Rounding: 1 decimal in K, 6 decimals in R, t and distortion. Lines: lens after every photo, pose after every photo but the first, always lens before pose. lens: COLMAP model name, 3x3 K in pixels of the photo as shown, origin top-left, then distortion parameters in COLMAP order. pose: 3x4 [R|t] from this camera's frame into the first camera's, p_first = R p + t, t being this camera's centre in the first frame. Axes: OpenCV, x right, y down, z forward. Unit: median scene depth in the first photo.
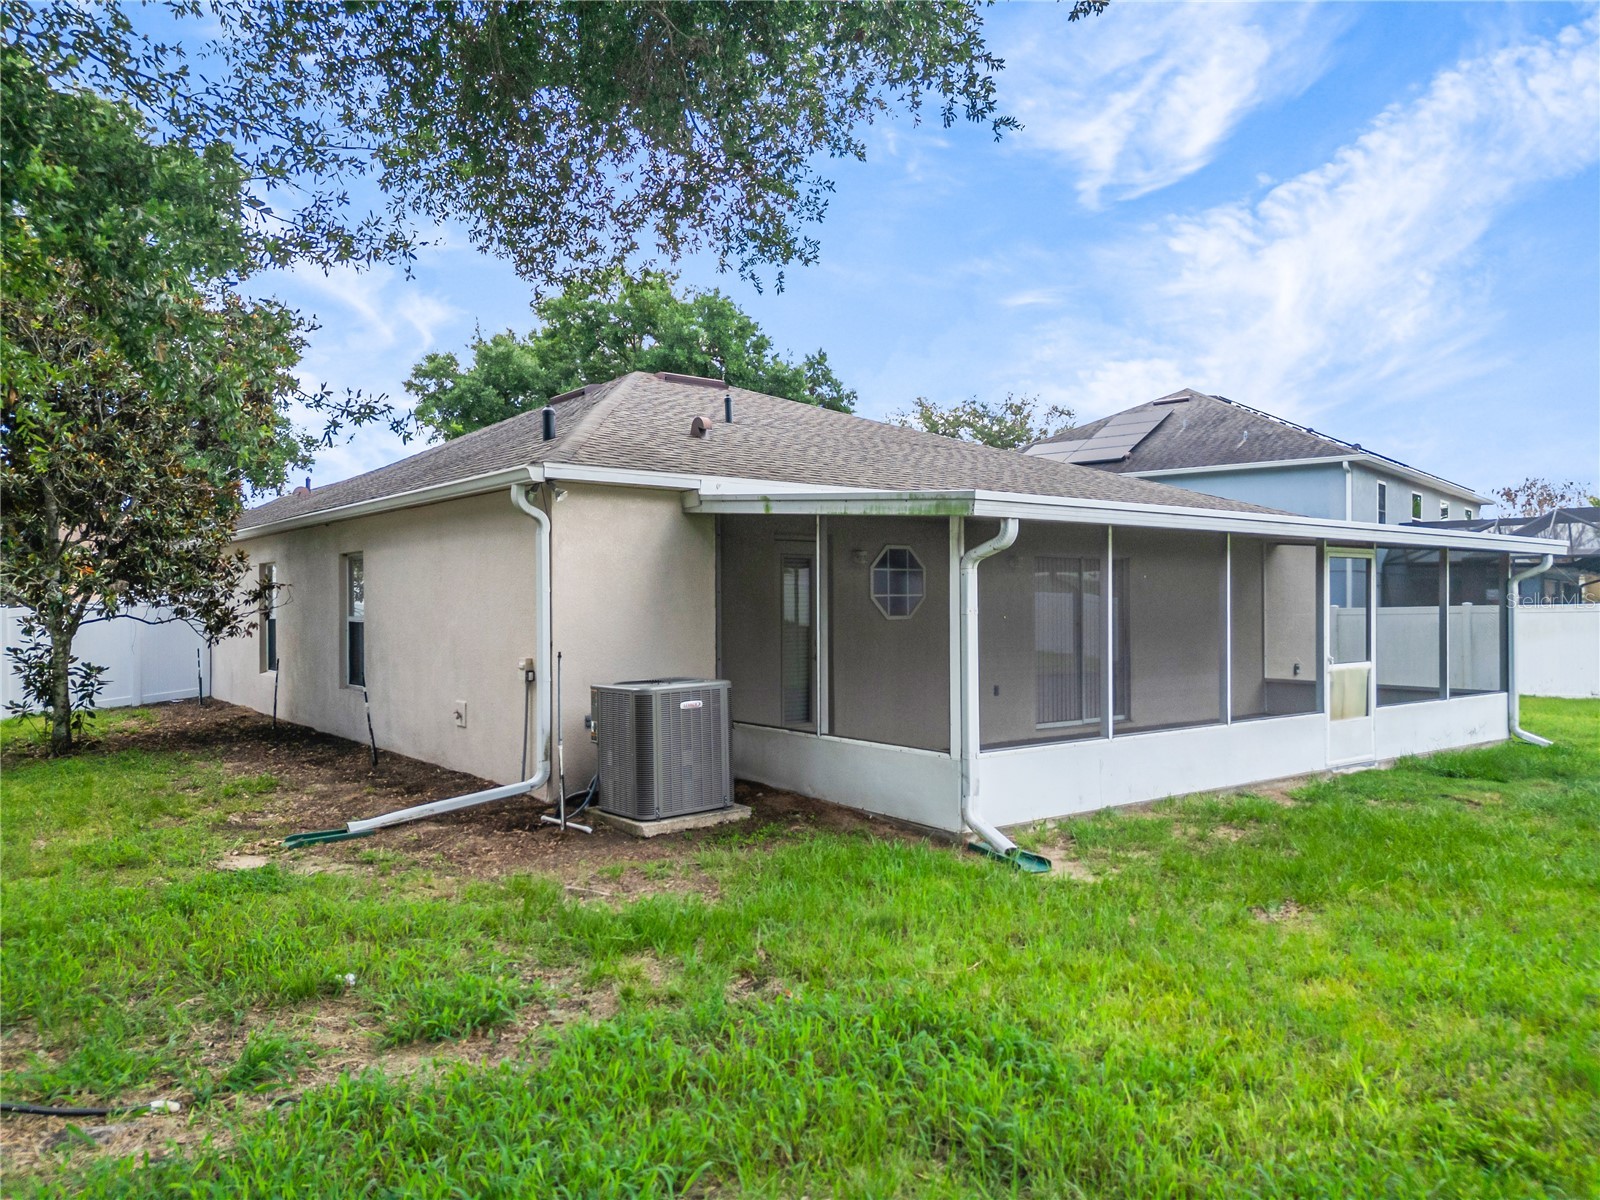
lens RADIAL K [[1132.0, 0, 802.4], [0, 1132.0, 602.5], [0, 0, 1]] dist [0.068799, -0.061512]
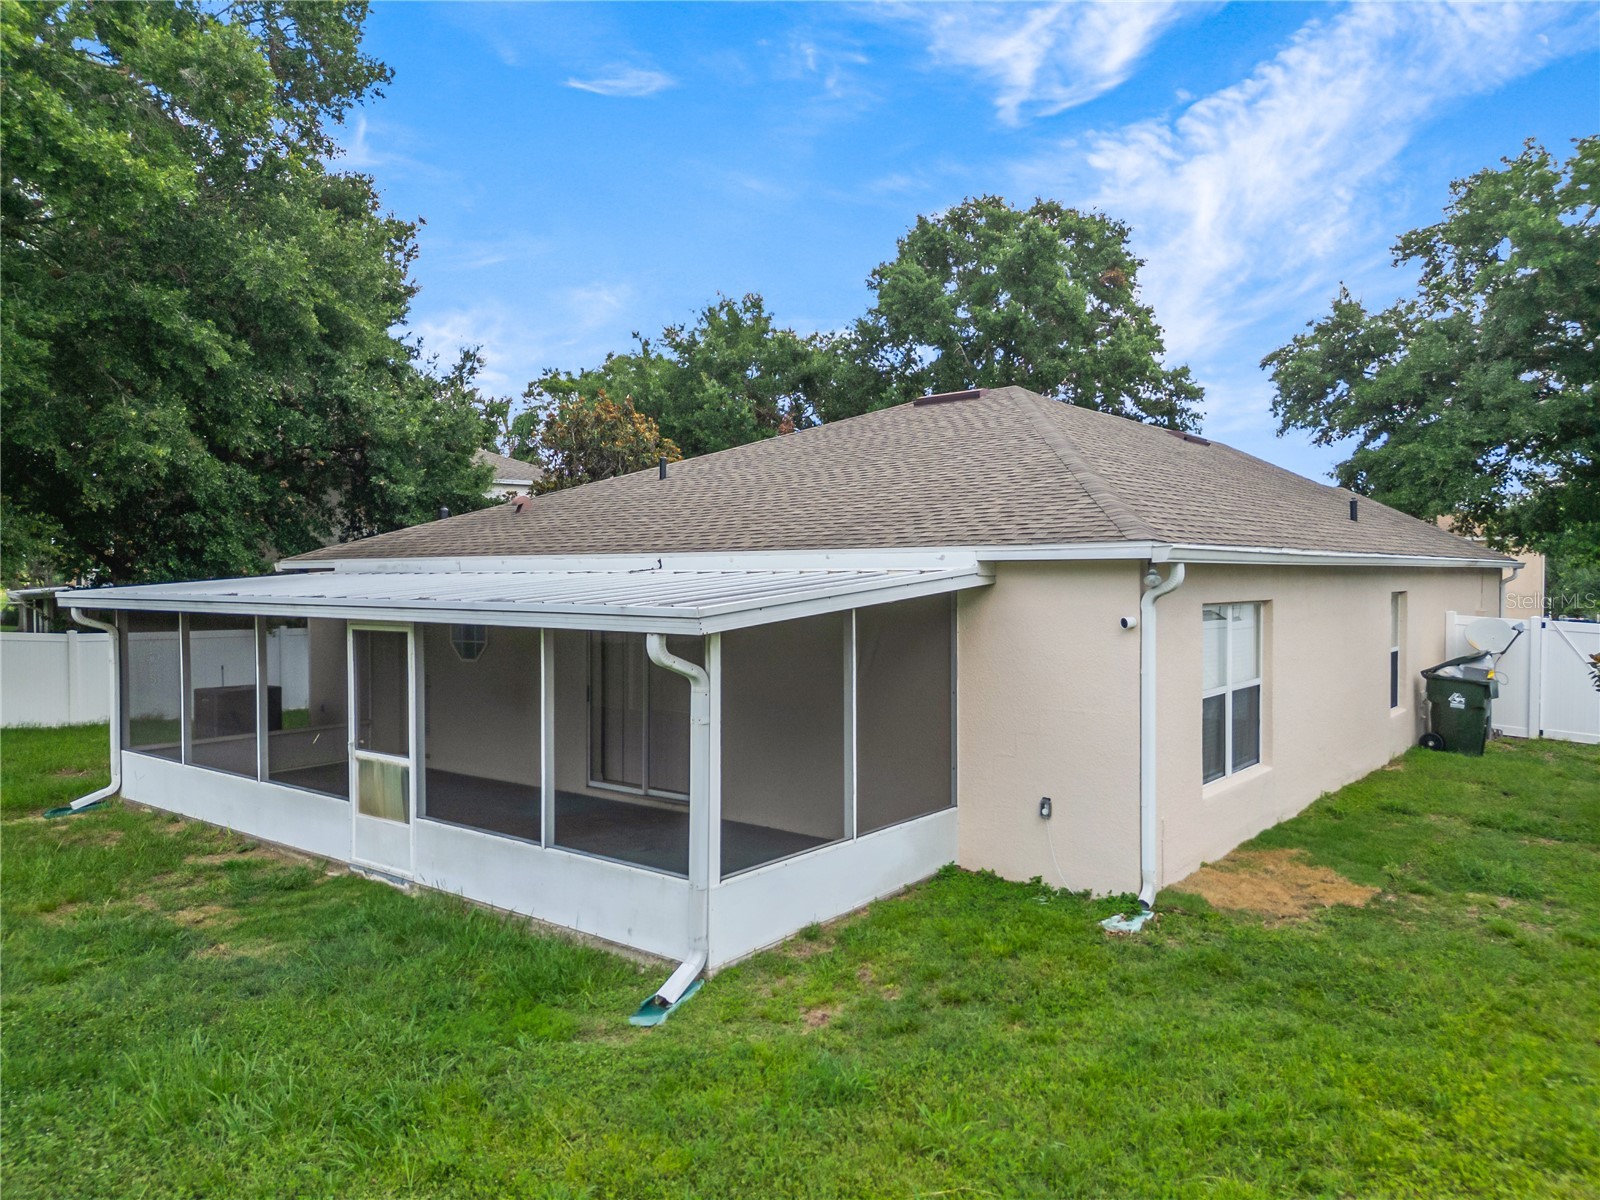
lens RADIAL K [[1132.0, 0, 802.4], [0, 1132.0, 602.5], [0, 0, 1]] dist [0.068799, -0.061512]
pose [[0.220855, 0.025055, -0.974985, 1.448639], [0.005113, 0.999626, 0.026846, -0.085330], [0.975293, -0.010914, 0.220645, 1.180130]]
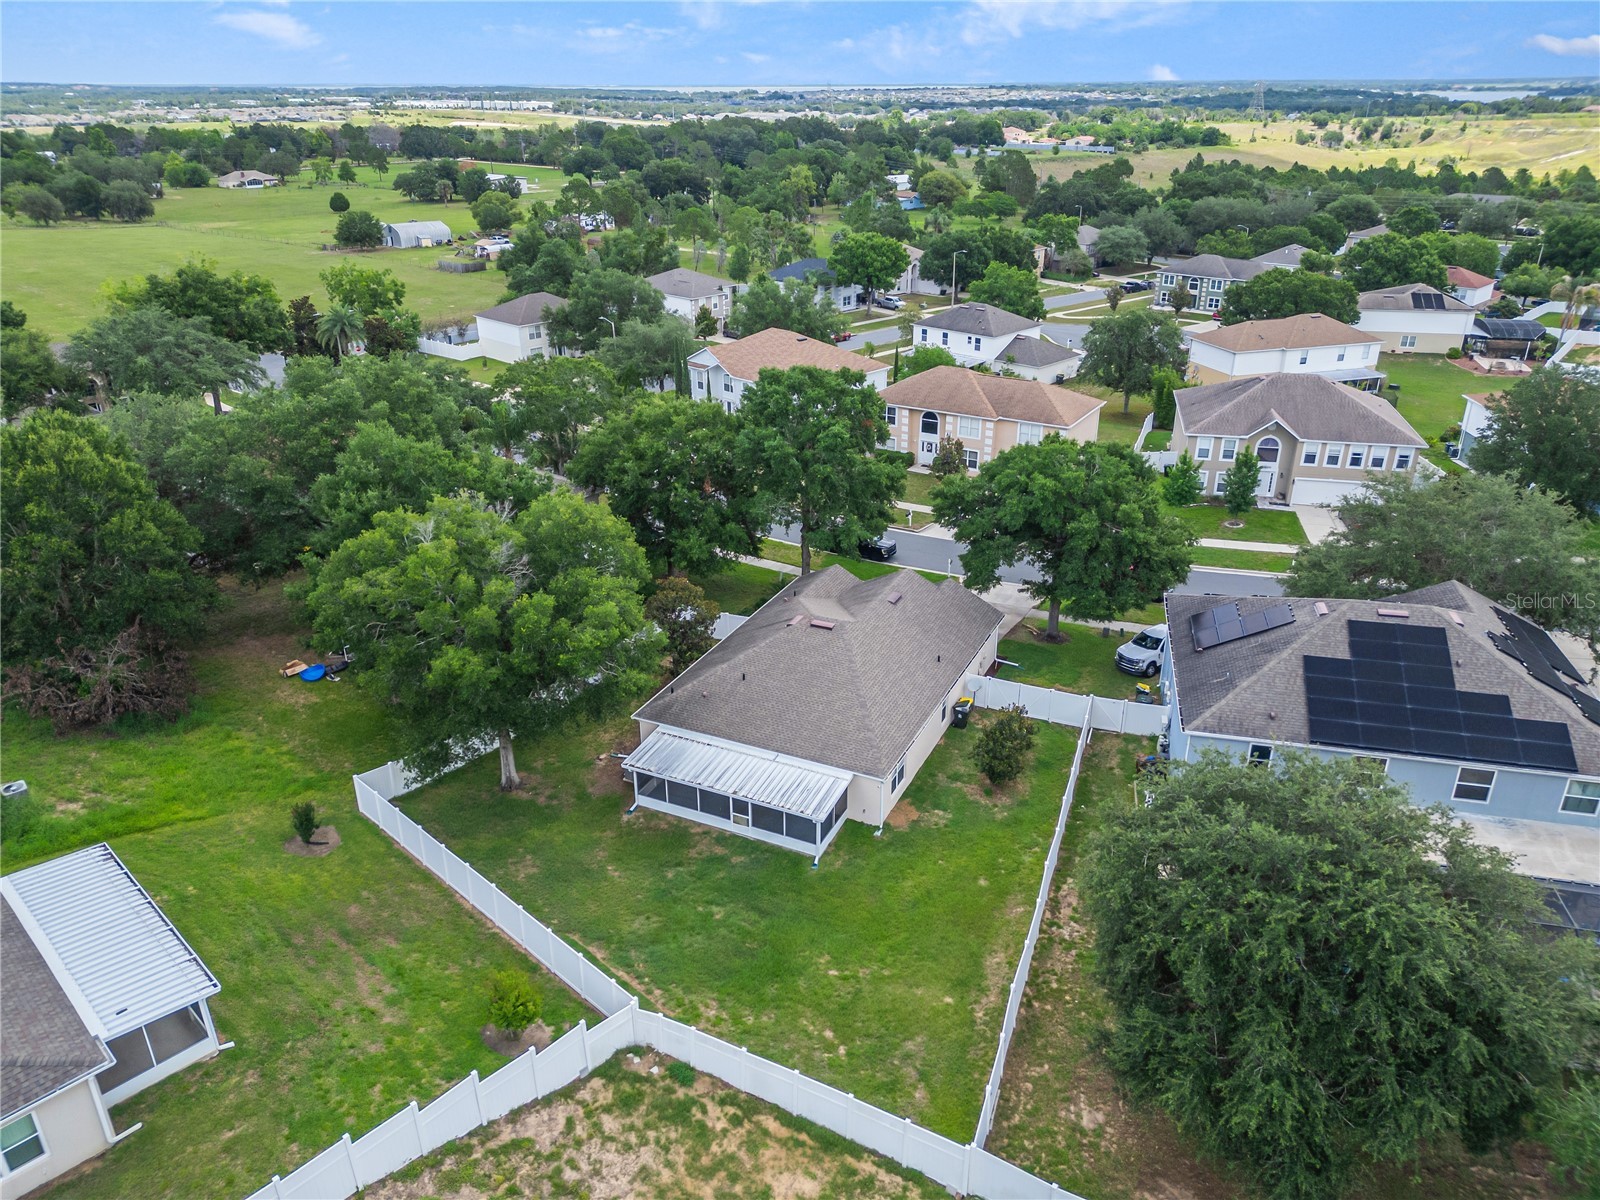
lens RADIAL K [[1132.0, 0, 802.4], [0, 1132.0, 602.5], [0, 0, 1]] dist [0.068799, -0.061512]
pose [[0.440855, 0.372416, -0.816672, 4.087214], [0.009334, 0.907910, 0.419061, -2.678844], [0.897530, -0.192368, 0.396781, -0.395473]]
